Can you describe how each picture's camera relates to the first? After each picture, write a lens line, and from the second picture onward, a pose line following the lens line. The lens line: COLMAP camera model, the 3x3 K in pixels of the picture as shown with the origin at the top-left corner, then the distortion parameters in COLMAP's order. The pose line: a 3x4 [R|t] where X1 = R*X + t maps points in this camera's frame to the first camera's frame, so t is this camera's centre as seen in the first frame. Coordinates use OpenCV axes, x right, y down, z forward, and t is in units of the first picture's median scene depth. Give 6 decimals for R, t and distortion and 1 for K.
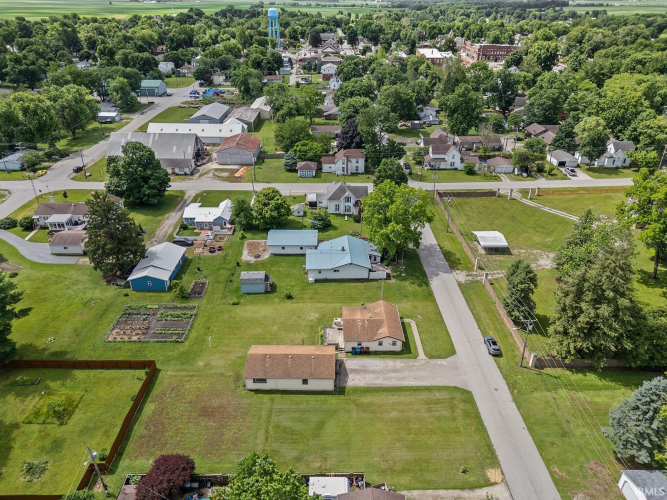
lens RADIAL K [[466.6, 0, 333.5], [0, 466.6, 250.0], [0, 0, 1]] dist [0.085619, -0.087793]
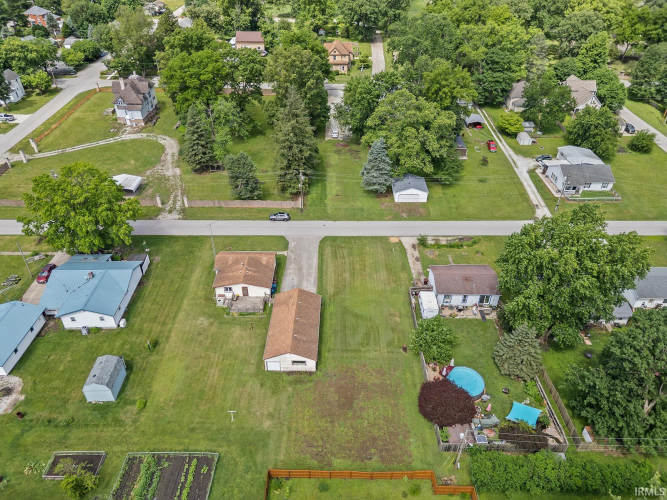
lens RADIAL K [[466.6, 0, 333.5], [0, 466.6, 250.0], [0, 0, 1]] dist [0.085619, -0.087793]
pose [[0.013567, -0.587222, 0.809312, -0.478797], [0.469674, 0.718282, 0.513299, -0.202557], [-0.882735, 0.373149, 0.285548, 0.370647]]
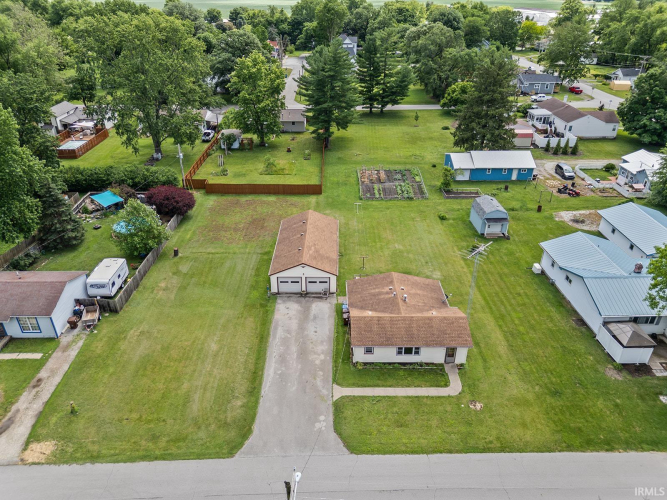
lens RADIAL K [[474.6, 0, 333.5], [0, 474.6, 250.0], [0, 0, 1]] dist [0.064535, -0.054584]
pose [[-0.004245, 0.480035, -0.877239, 0.364029], [-0.478427, 0.769358, 0.423316, -0.062892], [0.878117, 0.421492, 0.226395, 0.537048]]
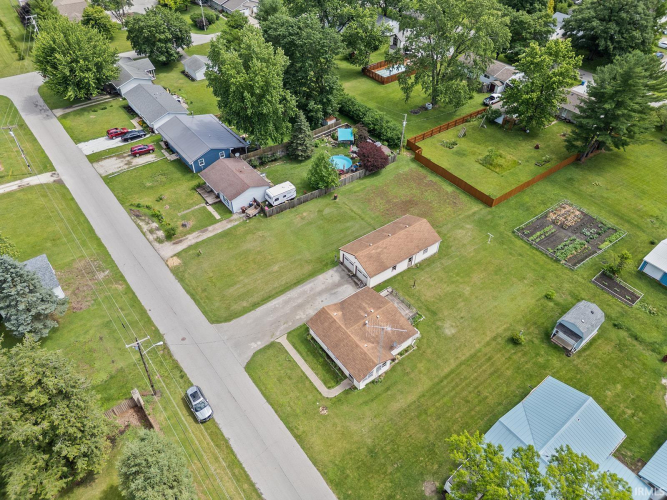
lens RADIAL K [[466.6, 0, 333.5], [0, 466.6, 250.0], [0, 0, 1]] dist [0.085619, -0.087793]
pose [[-0.803282, 0.397048, -0.443948, 0.262596], [-0.298650, 0.376389, 0.877006, -0.337855], [0.515311, 0.837069, -0.183768, 0.695153]]
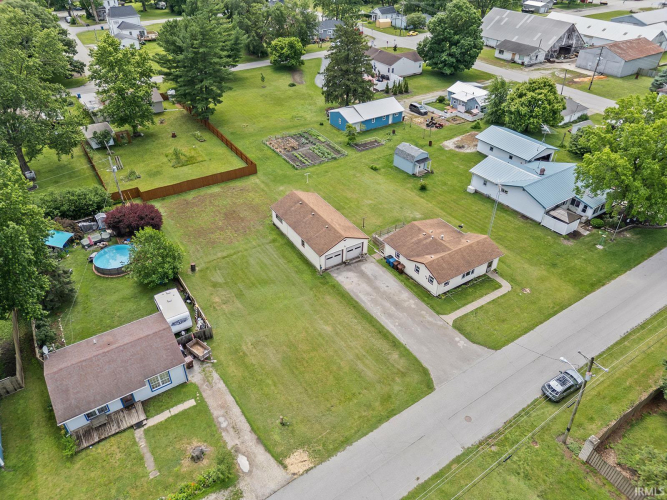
lens RADIAL K [[466.6, 0, 333.5], [0, 466.6, 250.0], [0, 0, 1]] dist [0.085619, -0.087793]
pose [[0.535597, 0.491769, -0.686512, 0.328901], [-0.404992, 0.862940, 0.302186, 0.008991], [0.741025, 0.116182, 0.661350, 0.290637]]
